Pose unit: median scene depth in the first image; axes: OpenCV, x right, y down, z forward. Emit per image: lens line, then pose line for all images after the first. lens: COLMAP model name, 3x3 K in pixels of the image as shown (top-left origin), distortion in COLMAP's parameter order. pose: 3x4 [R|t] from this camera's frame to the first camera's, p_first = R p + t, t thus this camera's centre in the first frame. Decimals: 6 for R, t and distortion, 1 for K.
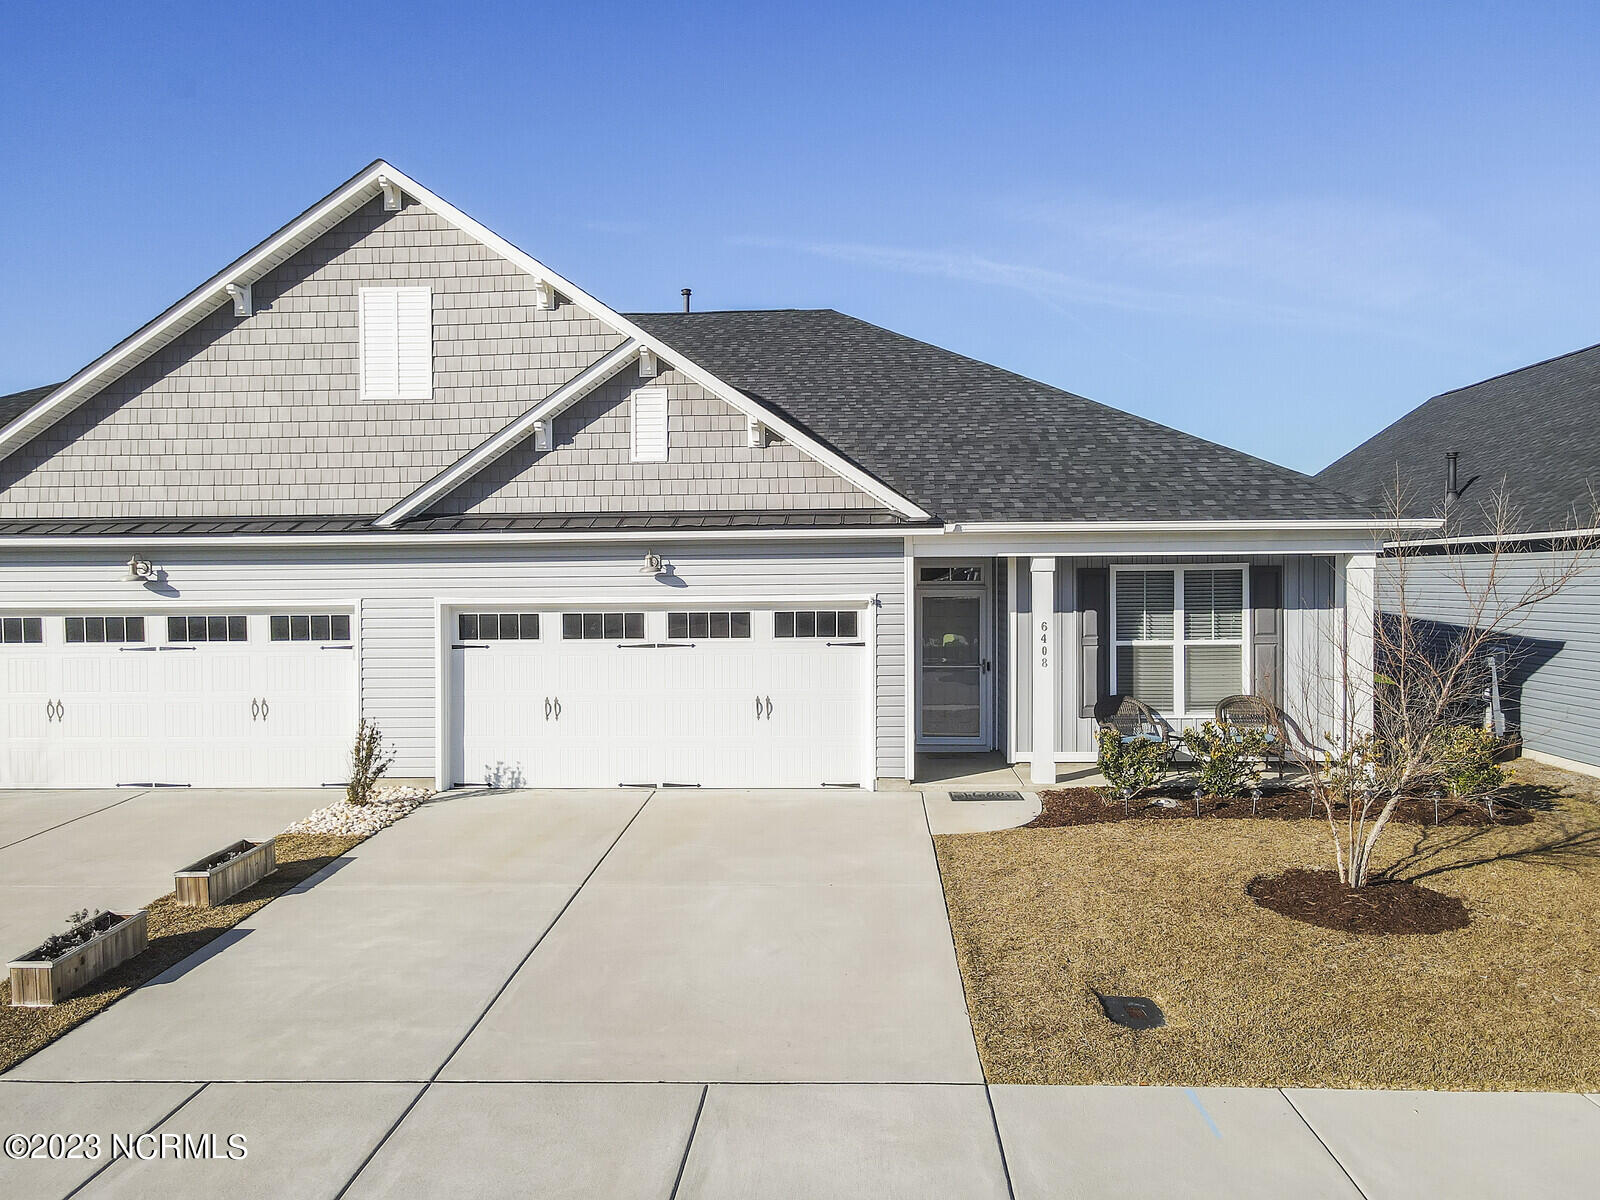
lens RADIAL K [[1171.5, 0, 804.9], [0, 1171.5, 582.4], [0, 0, 1]] dist [-0.000243, 0.051353]
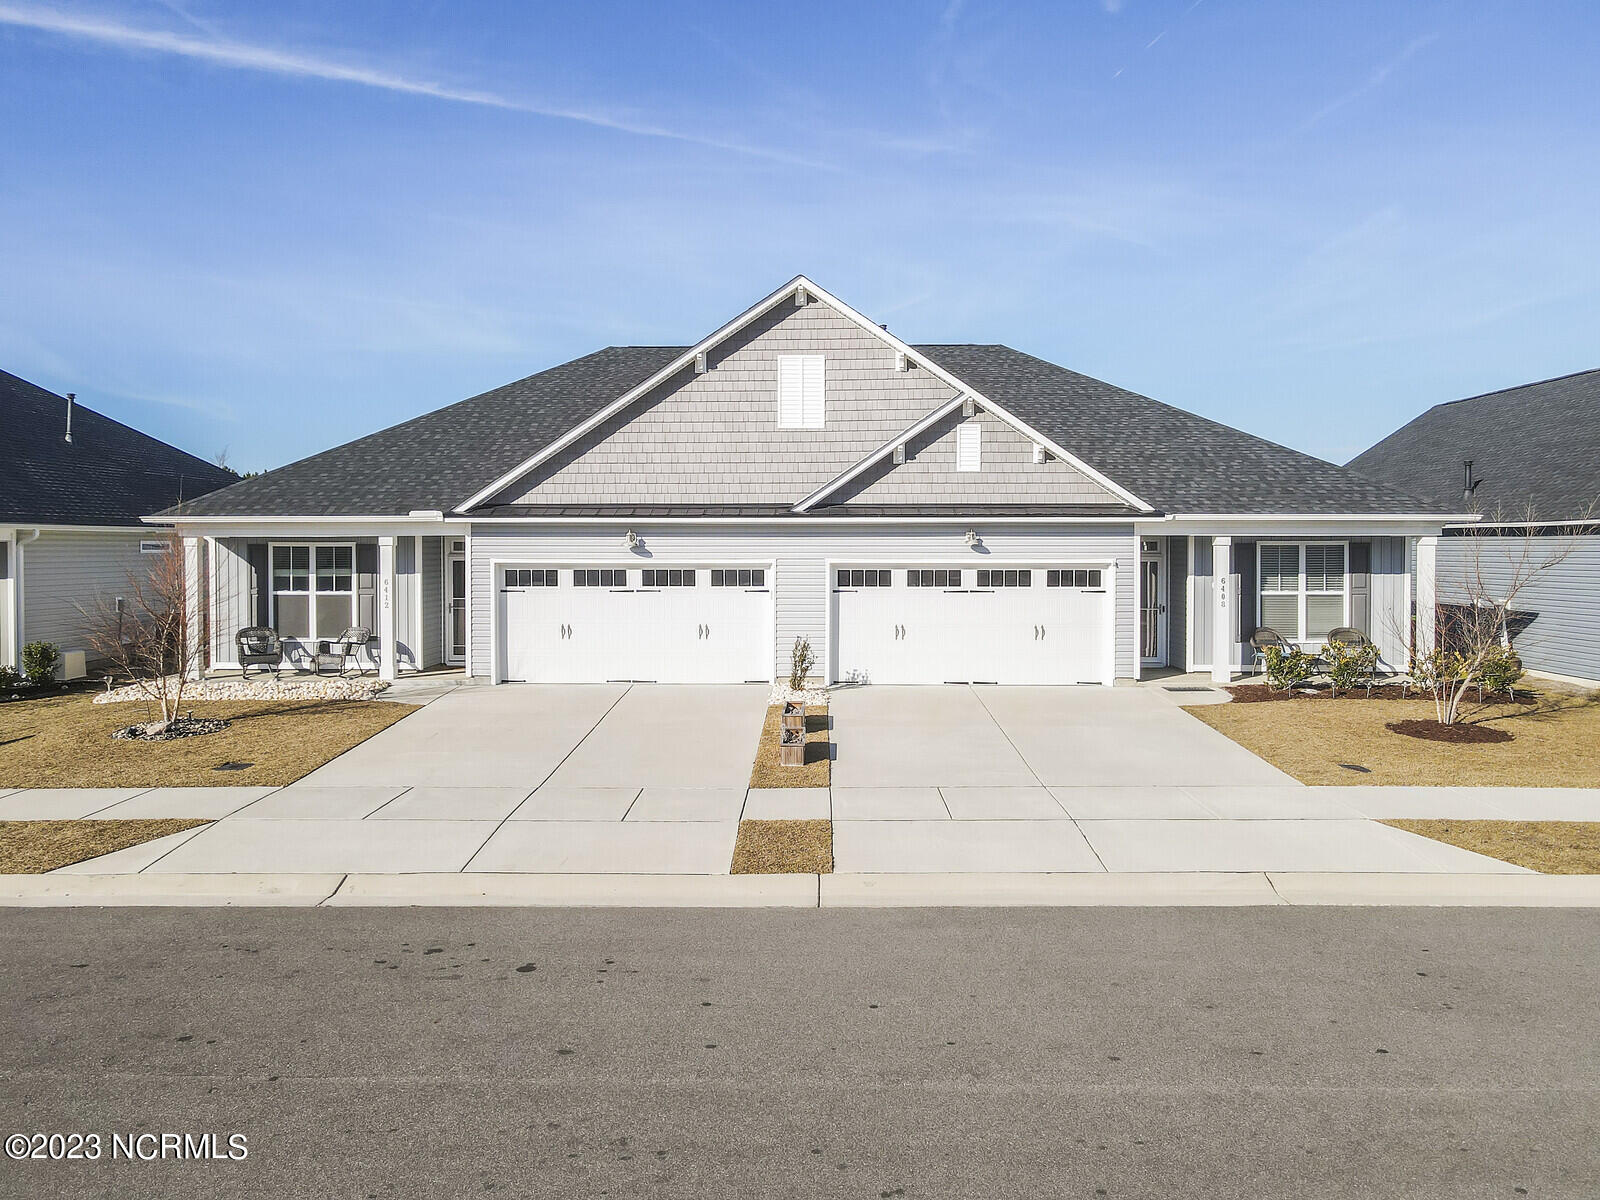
lens RADIAL K [[1178.2, 0, 793.5], [0, 1178.2, 547.6], [0, 0, 1]] dist [0.009092, 0.004629]
pose [[0.999595, 0.009304, 0.026902, -0.399210], [-0.009319, 0.999956, 0.000446, -0.001772], [-0.026897, -0.000697, 0.999638, -0.533455]]
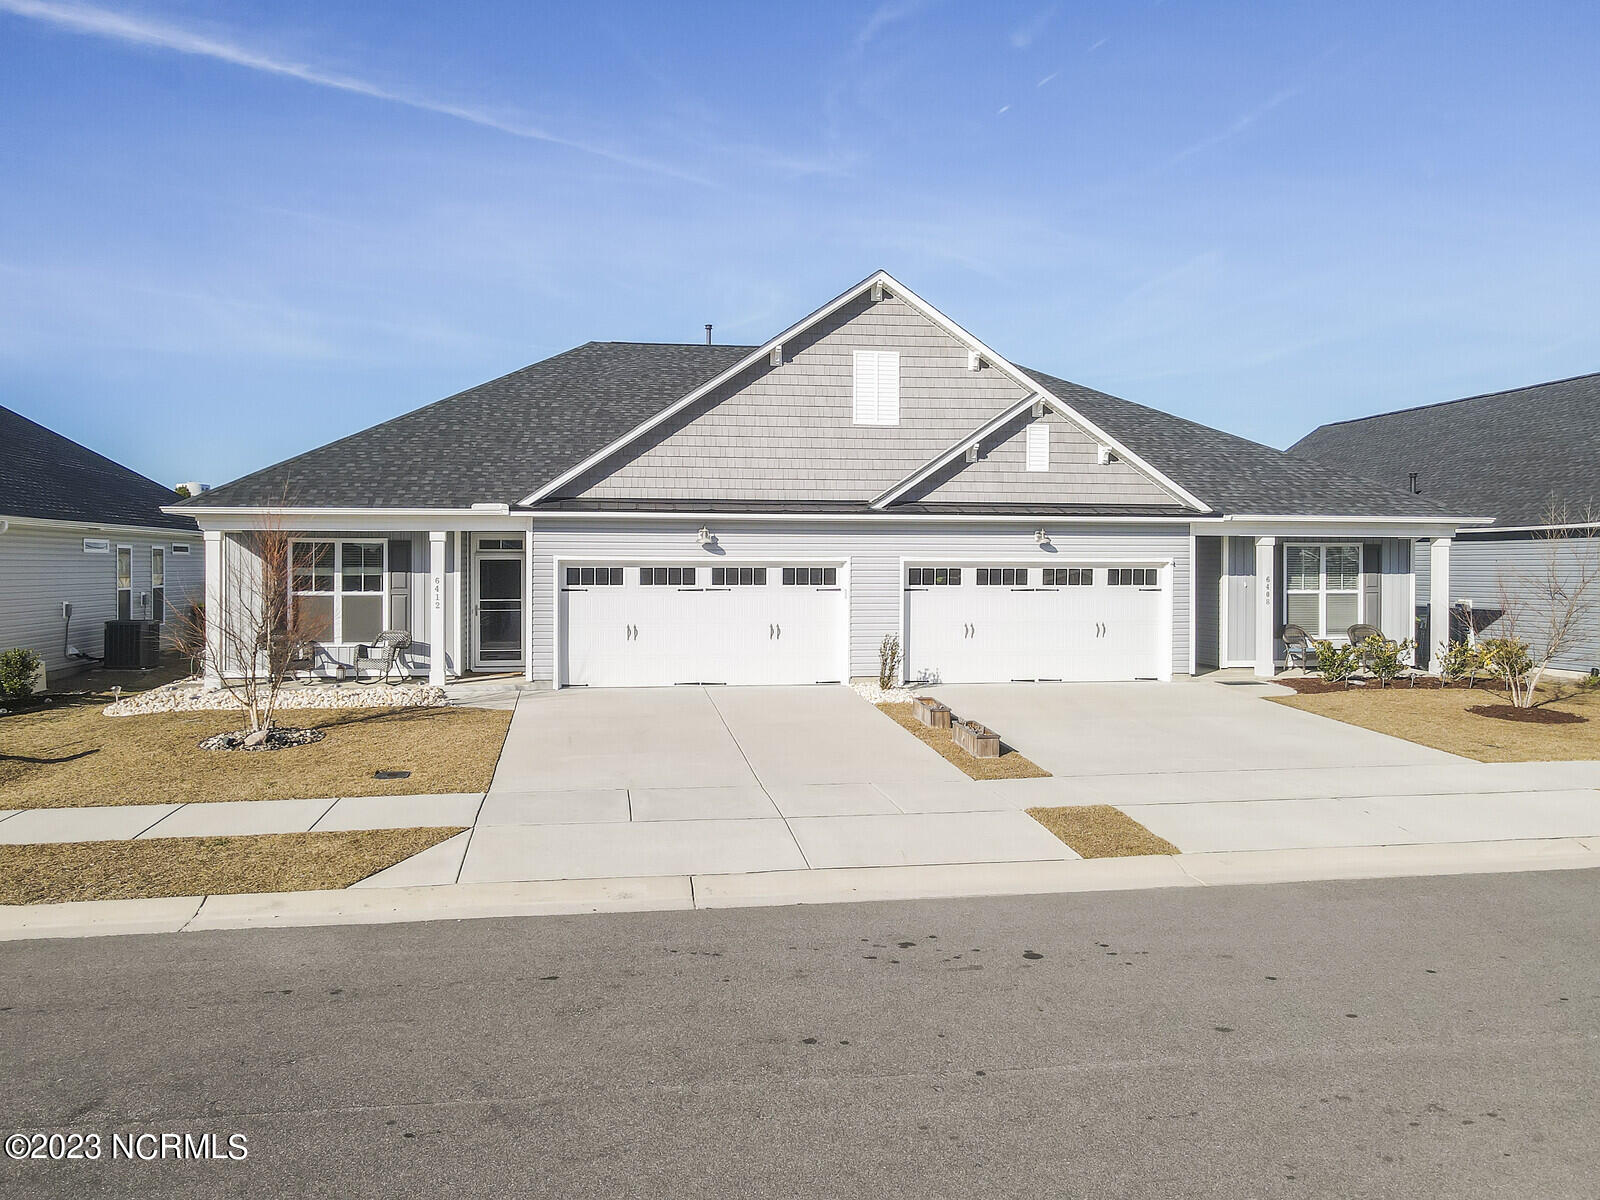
lens RADIAL K [[1169.6, 0, 767.6], [0, 1169.6, 558.1], [0, 0, 1]] dist [0.013850, 0.005392]
pose [[0.979916, 0.013573, 0.198950, -0.784432], [-0.011218, 0.999853, -0.012958, 0.036215], [-0.199096, 0.010466, 0.979924, -0.447158]]
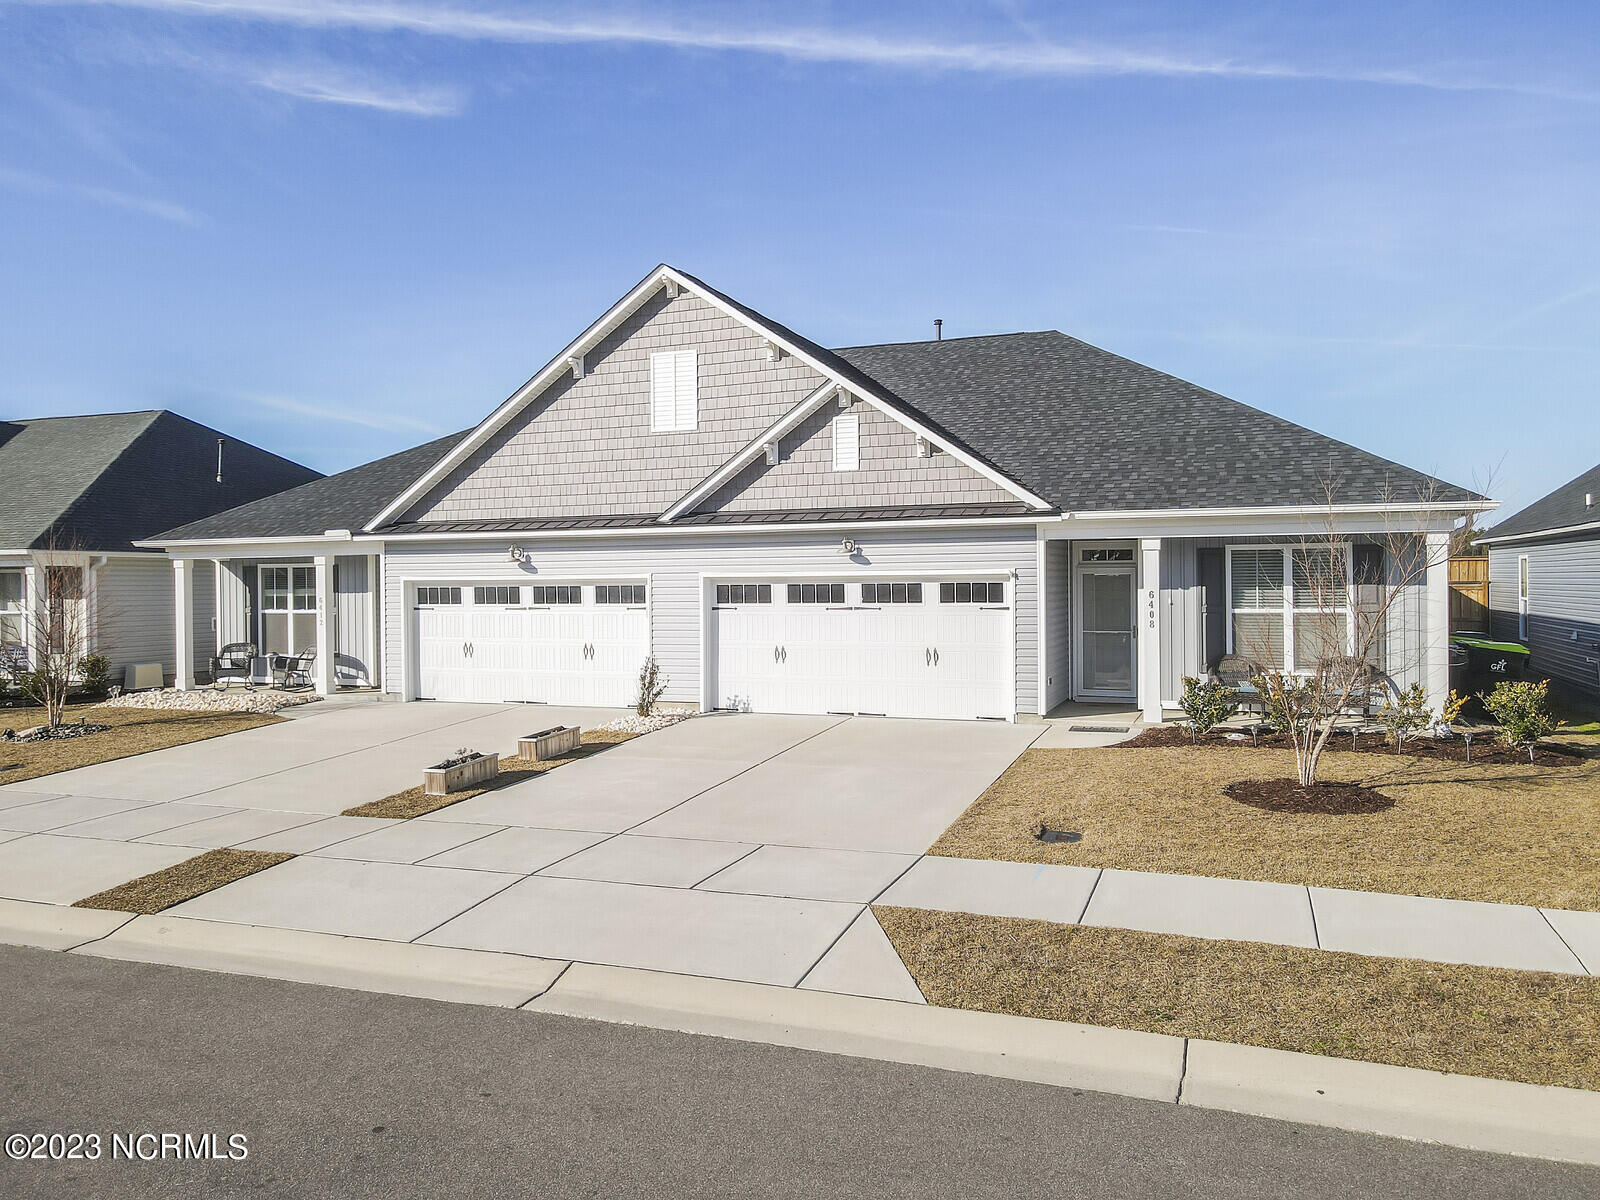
lens RADIAL K [[1164.9, 0, 806.5], [0, 1164.9, 570.1], [0, 0, 1]] dist [0.014481, 0.008842]
pose [[0.950034, -0.002605, -0.312137, 0.236685], [-0.000051, 0.999964, -0.008500, 0.021740], [0.312148, 0.008092, 0.949999, -0.273118]]
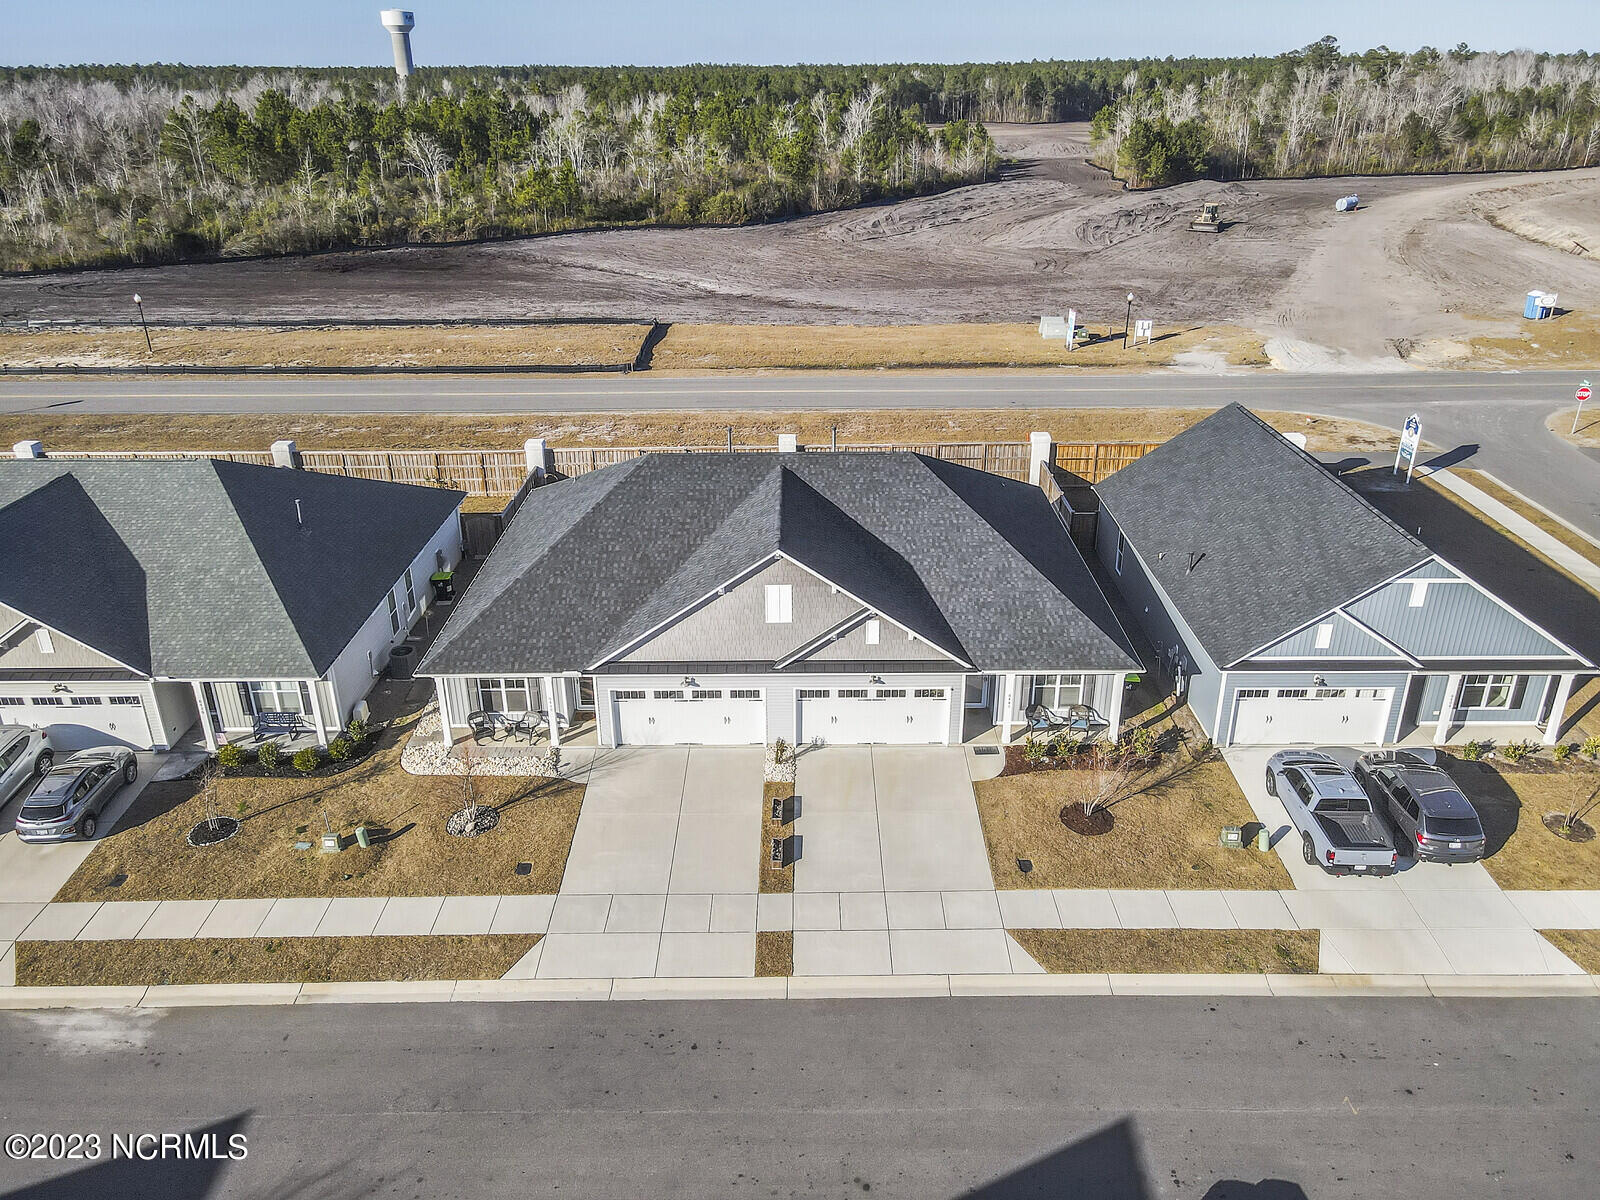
lens RADIAL K [[1164.9, 0, 806.5], [0, 1164.9, 570.1], [0, 0, 1]] dist [0.014481, 0.008842]
pose [[0.998614, -0.017883, 0.049508, -0.416691], [-0.002711, 0.921804, 0.387647, -1.316046], [-0.052569, -0.387244, 0.920477, -1.437567]]
